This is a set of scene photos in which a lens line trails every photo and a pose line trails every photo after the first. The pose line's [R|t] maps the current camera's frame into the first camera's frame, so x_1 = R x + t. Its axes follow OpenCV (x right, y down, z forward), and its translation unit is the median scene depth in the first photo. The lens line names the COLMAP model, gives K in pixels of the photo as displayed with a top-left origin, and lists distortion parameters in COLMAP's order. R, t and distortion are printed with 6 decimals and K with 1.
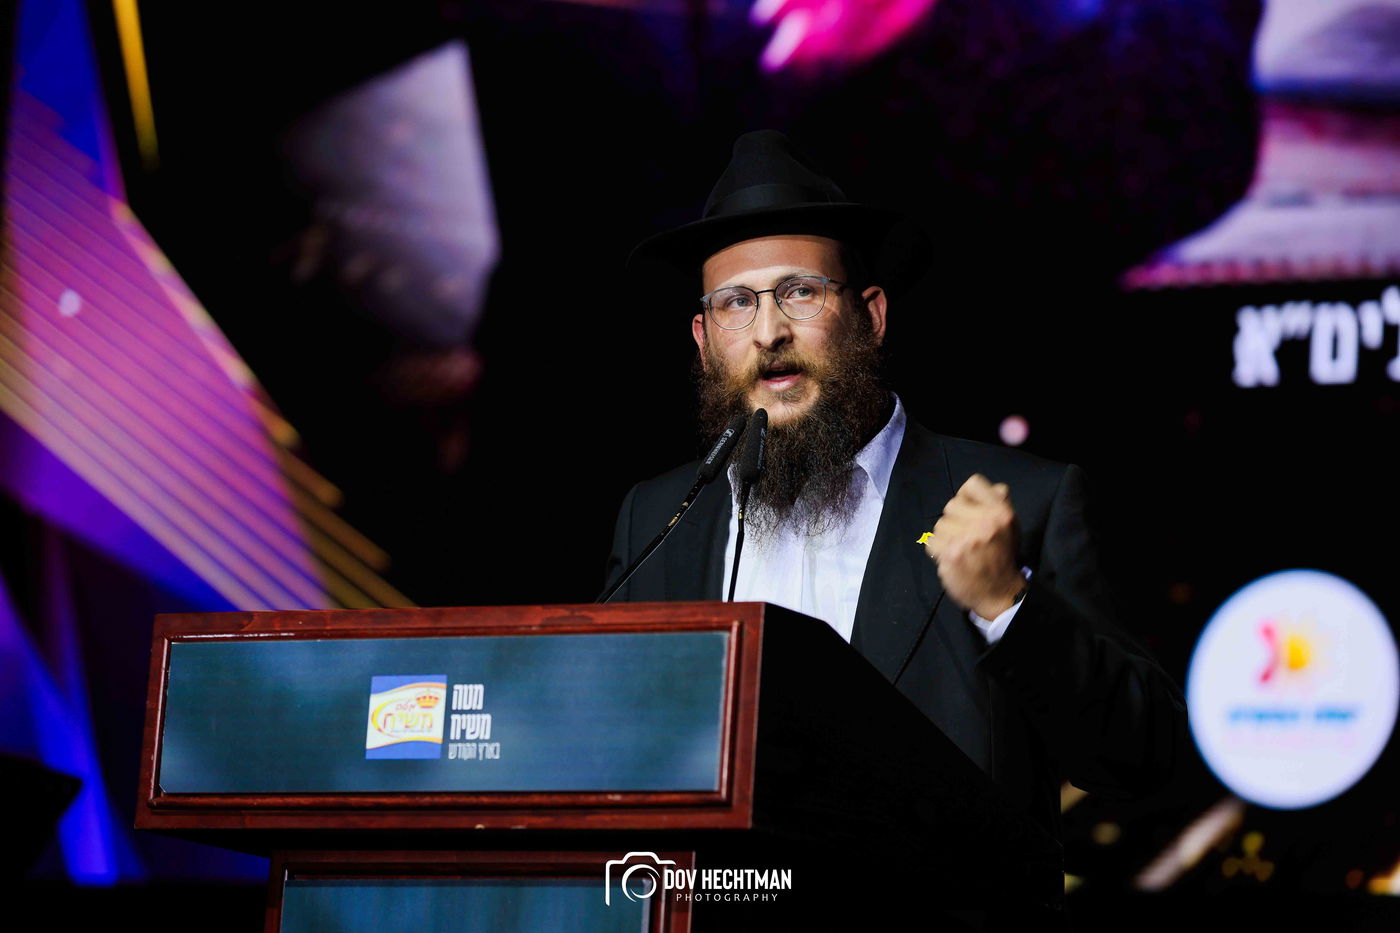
lens RADIAL K [[5329.9, 0, 700.0], [0, 5329.9, 466.5], [0, 0, 1]] dist [0.367606, 4.163363]
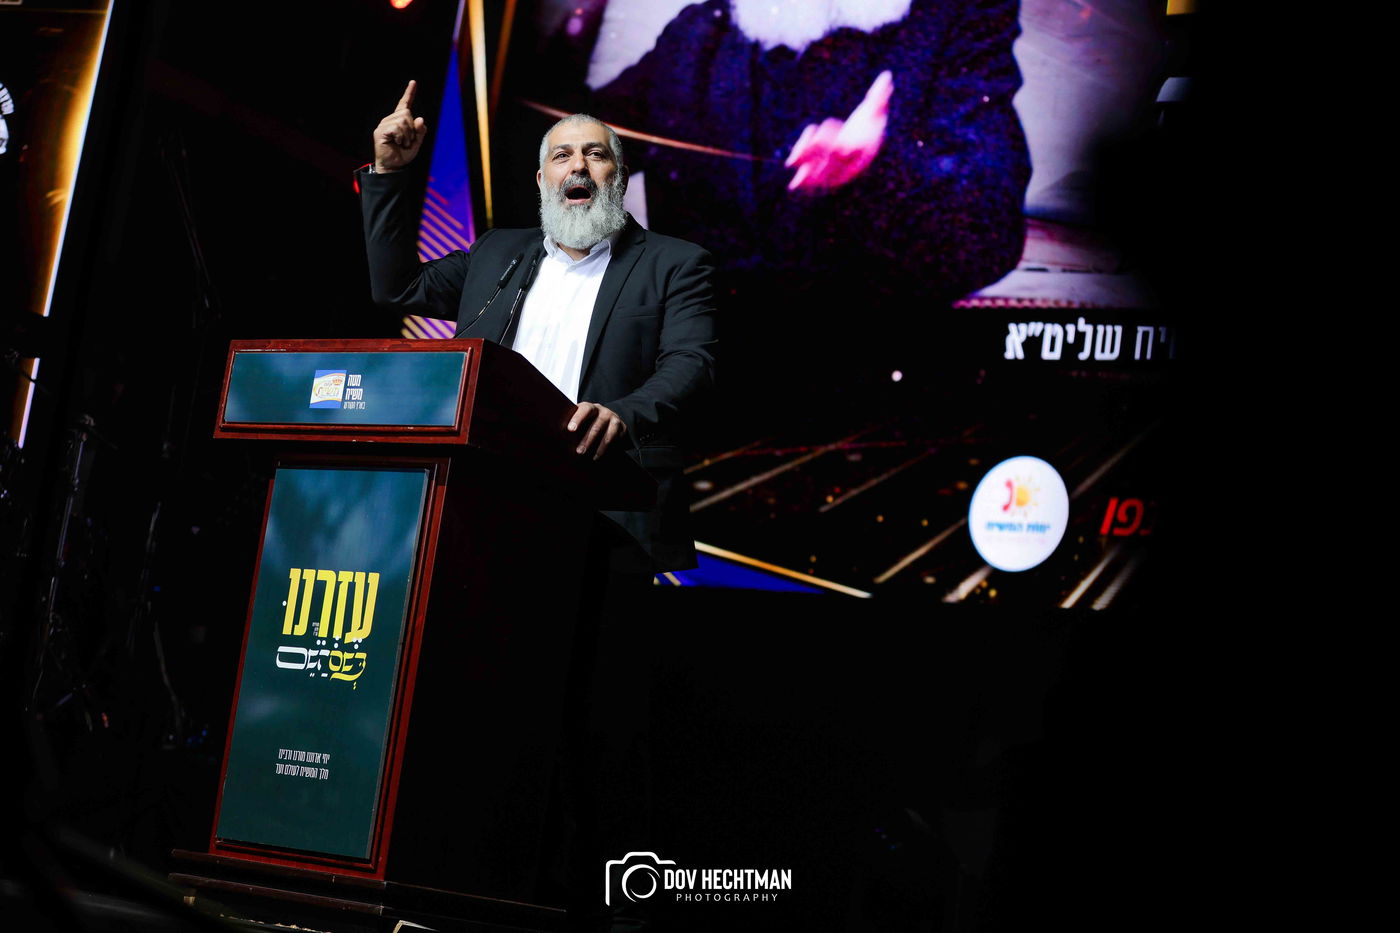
lens RADIAL K [[2804.9, 0, 700.0], [0, 2804.9, 466.5], [0, 0, 1]] dist [-0.342309, 0.045624]
pose [[0.993972, 0.065149, -0.088175, 0.185119], [-0.065084, 0.997873, 0.003615, 0.062102], [0.088224, 0.002145, 0.996098, -0.082875]]
